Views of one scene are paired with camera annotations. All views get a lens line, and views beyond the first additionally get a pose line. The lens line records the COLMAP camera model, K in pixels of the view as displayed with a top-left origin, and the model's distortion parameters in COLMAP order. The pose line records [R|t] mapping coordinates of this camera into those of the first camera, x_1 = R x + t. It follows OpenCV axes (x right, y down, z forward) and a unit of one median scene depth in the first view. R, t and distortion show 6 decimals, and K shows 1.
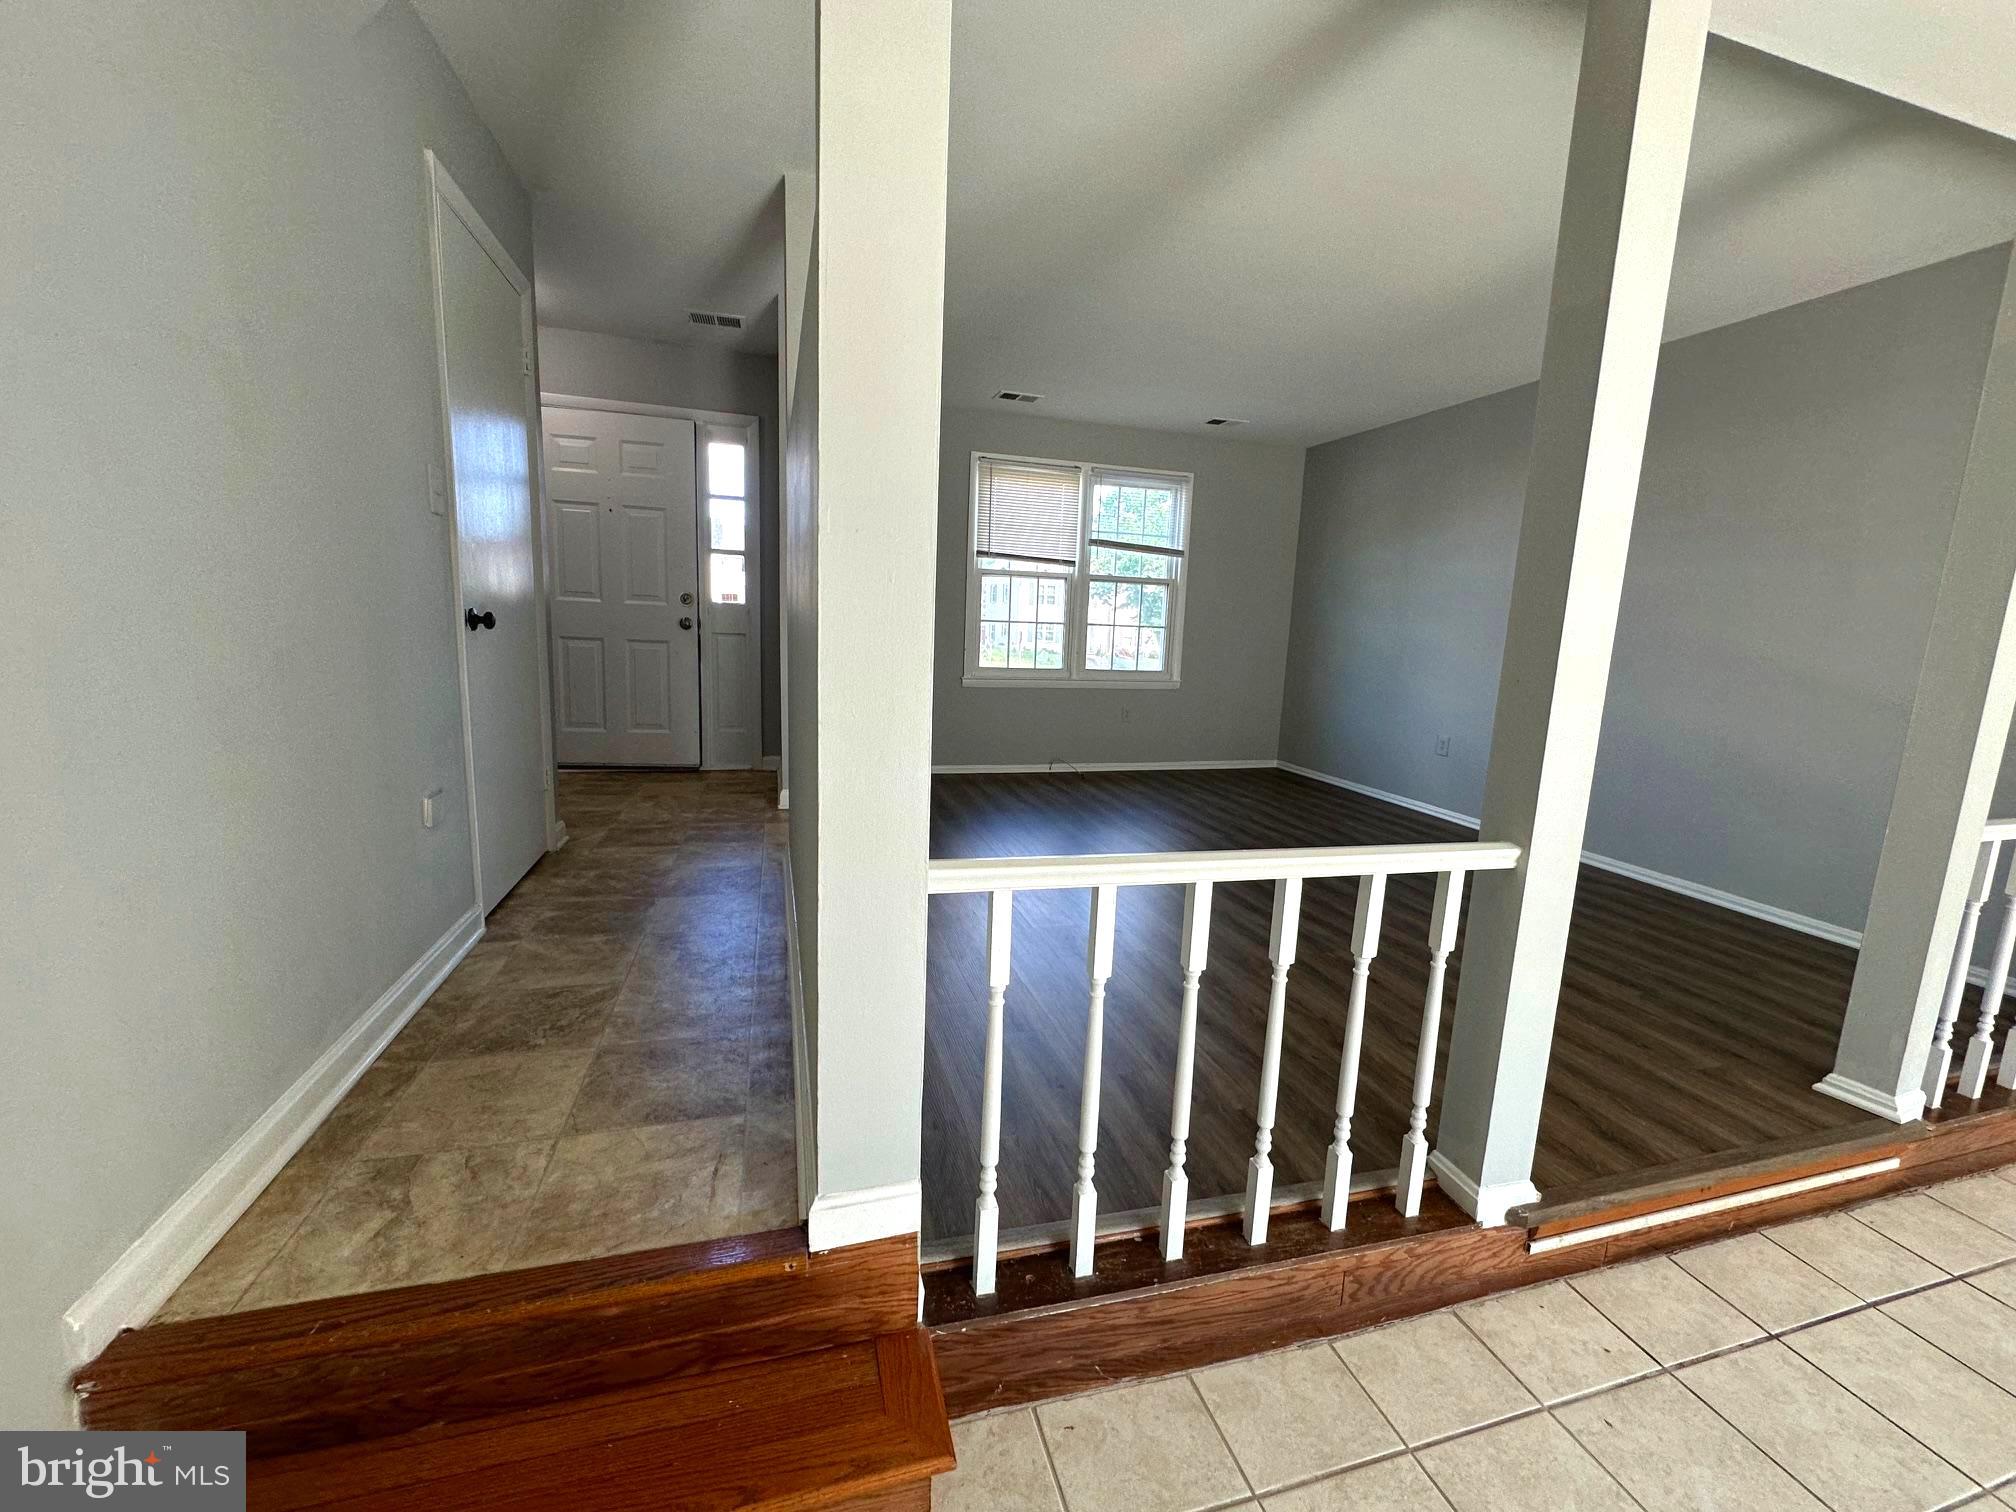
lens RADIAL K [[806.3, 0, 1023.5], [0, 806.3, 753.6], [0, 0, 1]] dist [-0.003249, 0.001111]
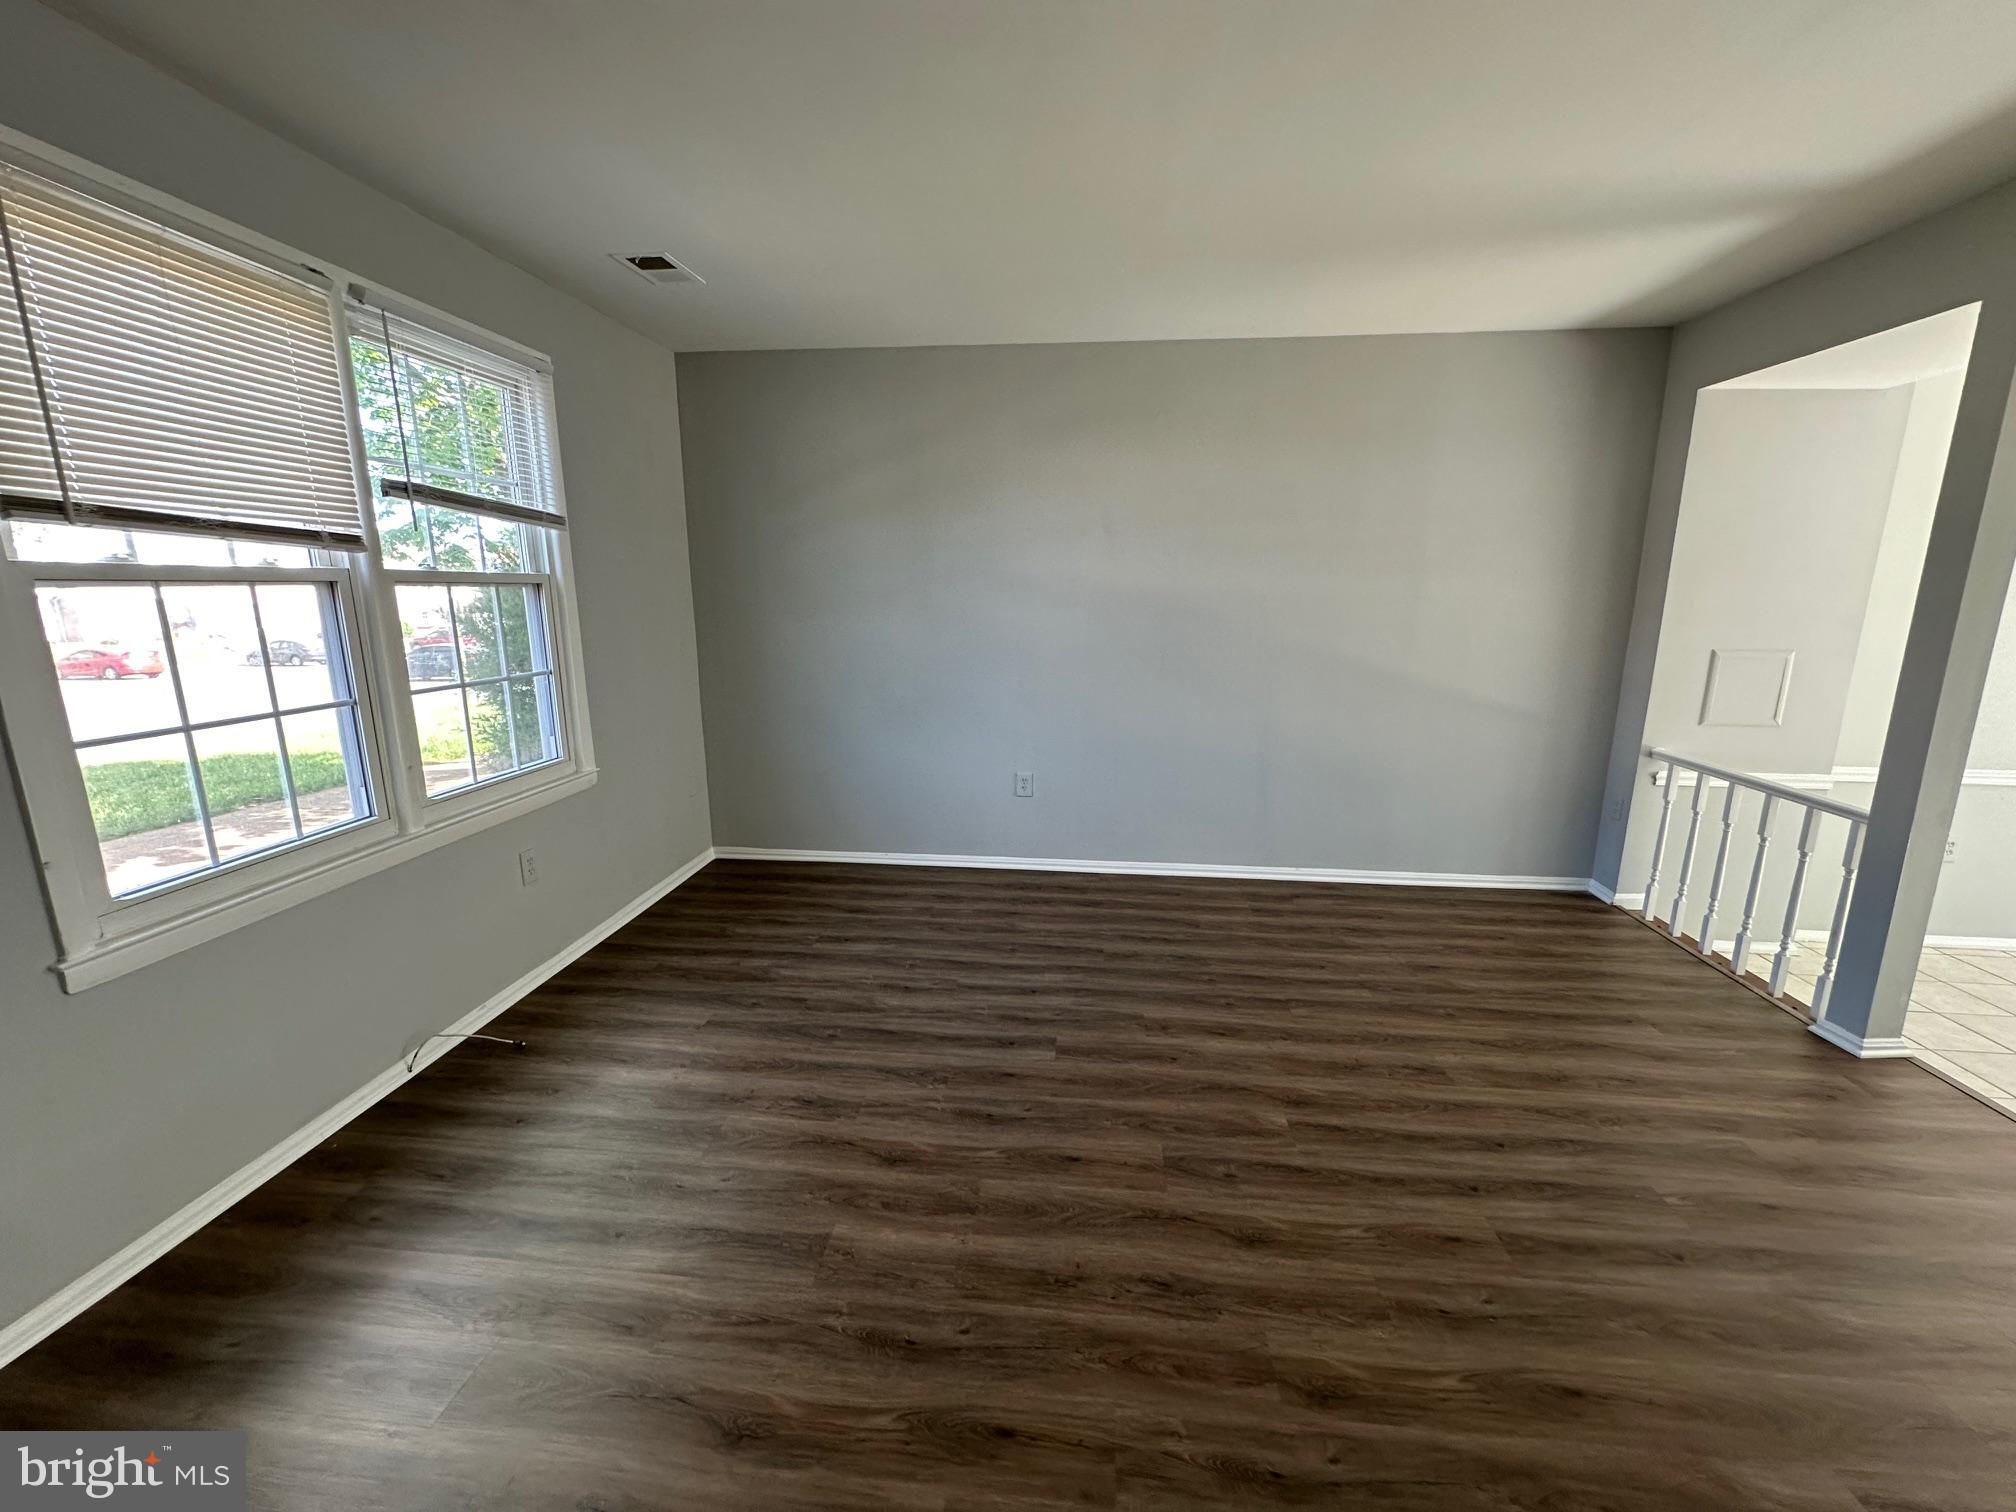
lens RADIAL K [[806.3, 0, 999.3], [0, 806.3, 747.8], [0, 0, 1]] dist [-0.003249, 0.001111]
pose [[0.388137, -0.218073, 0.895429, -0.174265], [0.159995, 0.972792, 0.167562, -0.155690], [-0.907607, 0.078227, 0.412467, 0.573456]]
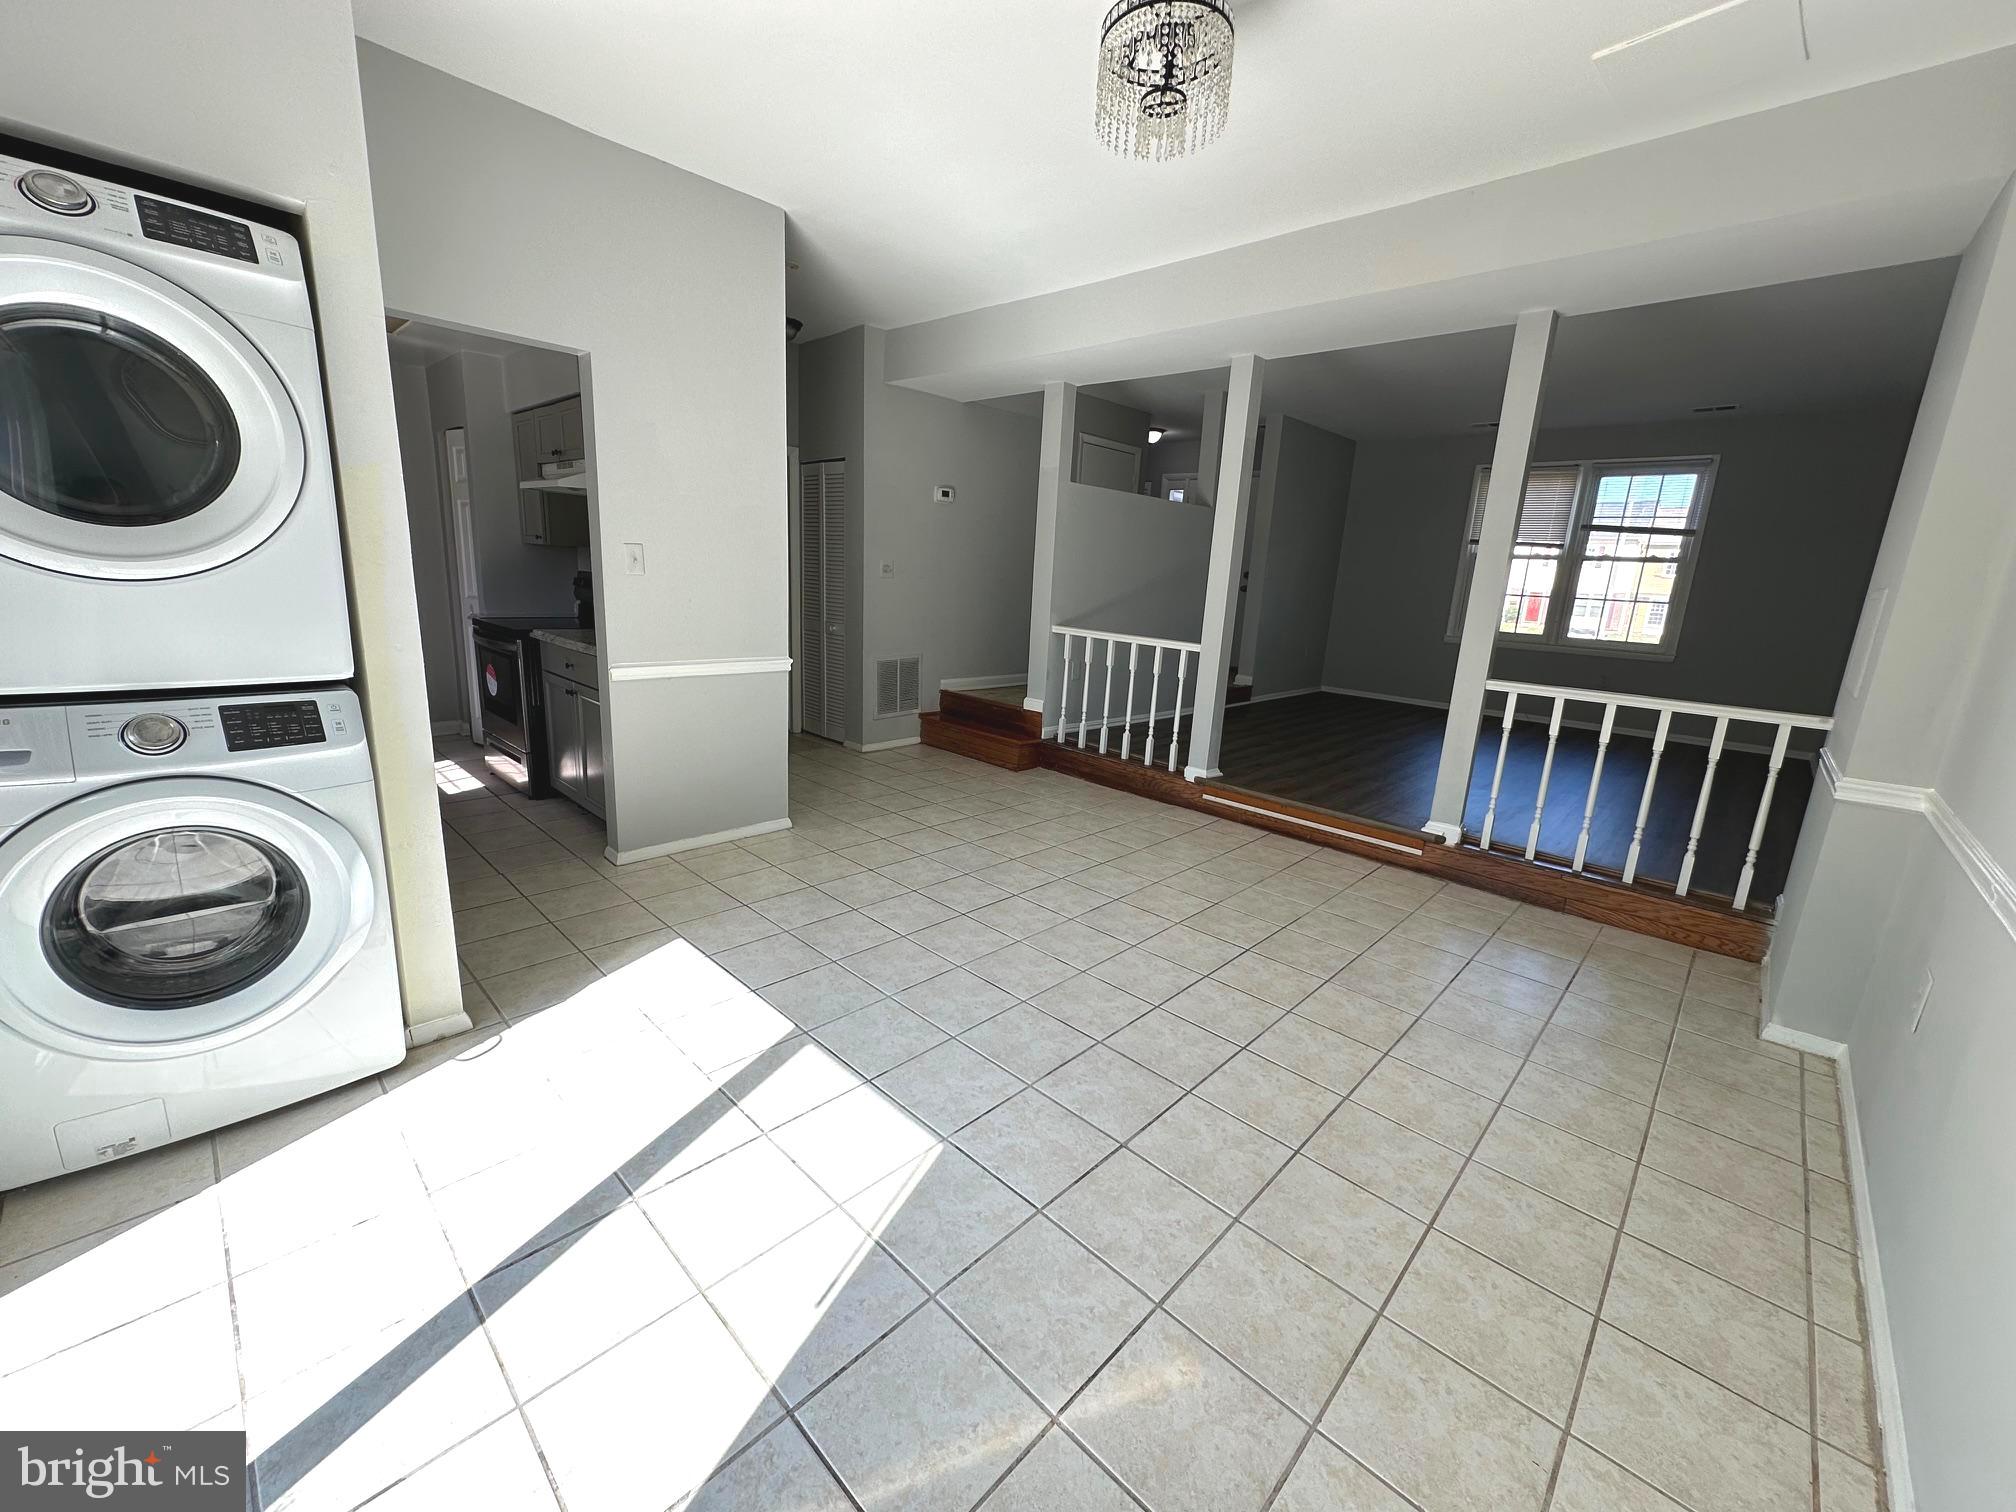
lens RADIAL K [[806.3, 0, 1007.9], [0, 806.3, 756.1], [0, 0, 1]] dist [-0.003249, 0.001111]
pose [[0.499120, 0.182059, -0.847192, 0.715864], [-0.175080, 0.978704, 0.107172, 0.082132], [0.848661, 0.094835, 0.520365, -0.281626]]
